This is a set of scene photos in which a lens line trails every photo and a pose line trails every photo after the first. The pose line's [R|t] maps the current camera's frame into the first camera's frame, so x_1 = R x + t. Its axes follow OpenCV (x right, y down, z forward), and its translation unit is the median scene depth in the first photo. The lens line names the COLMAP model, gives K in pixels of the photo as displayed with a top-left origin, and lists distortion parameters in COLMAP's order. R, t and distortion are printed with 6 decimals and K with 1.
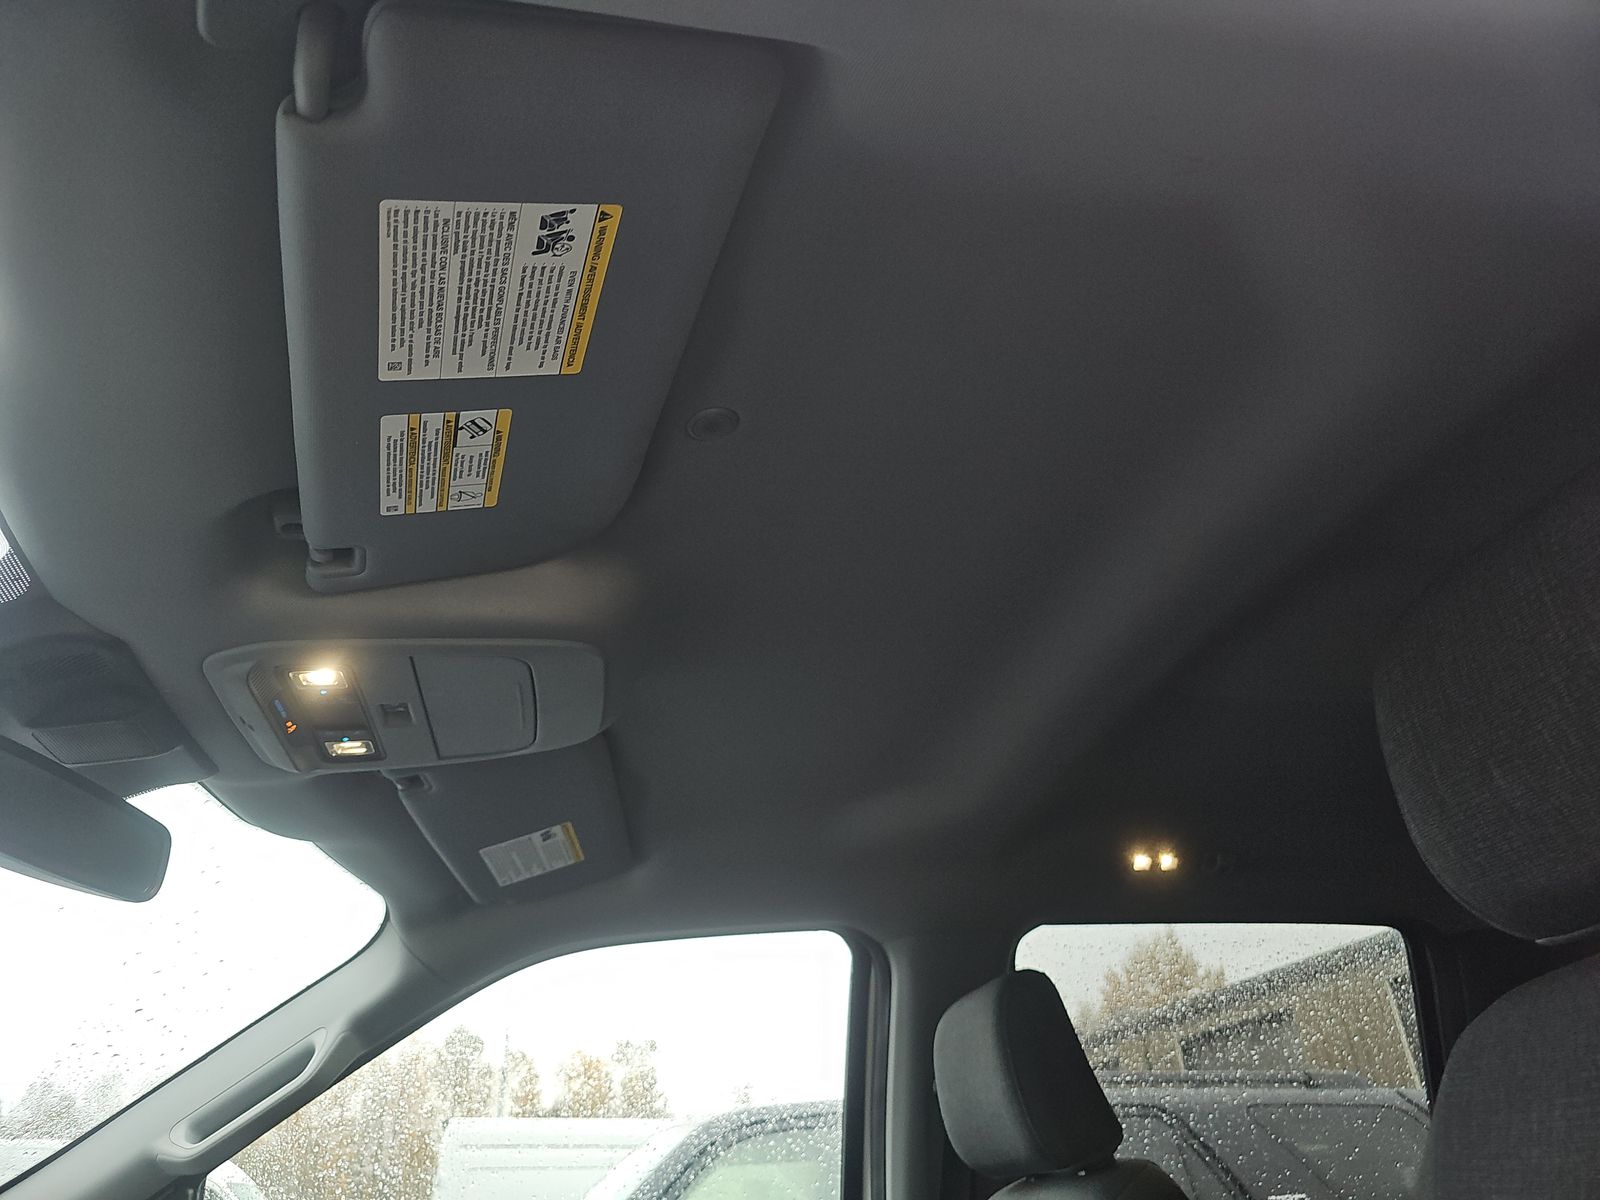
lens RADIAL K [[1081.5, 0, 800.0], [0, 1081.5, 600.0], [0, 0, 1]] dist [0.035451, -0.030770]
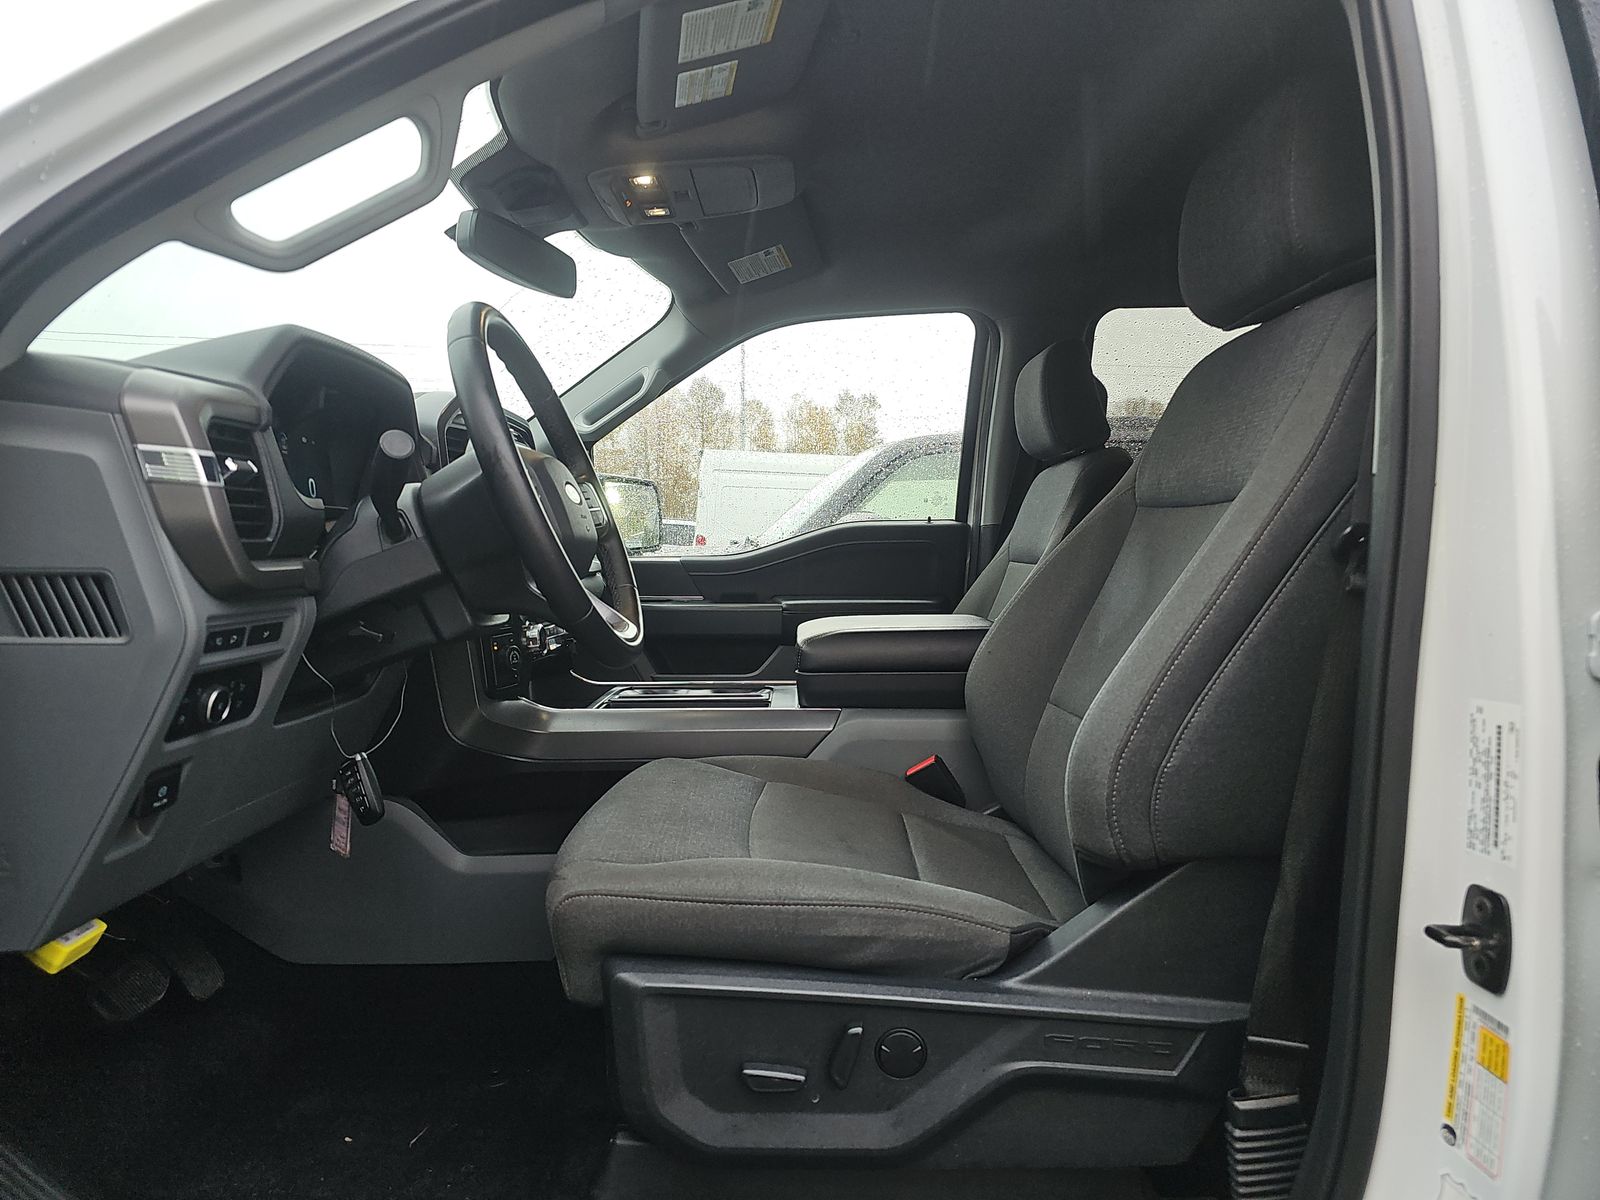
lens RADIAL K [[1081.5, 0, 800.0], [0, 1081.5, 600.0], [0, 0, 1]] dist [0.035451, -0.030770]
pose [[0.981377, 0.059338, -0.182699, 0.141194], [0.048405, 0.844014, 0.534132, -0.211744], [0.185895, -0.533028, 0.825424, -0.605717]]
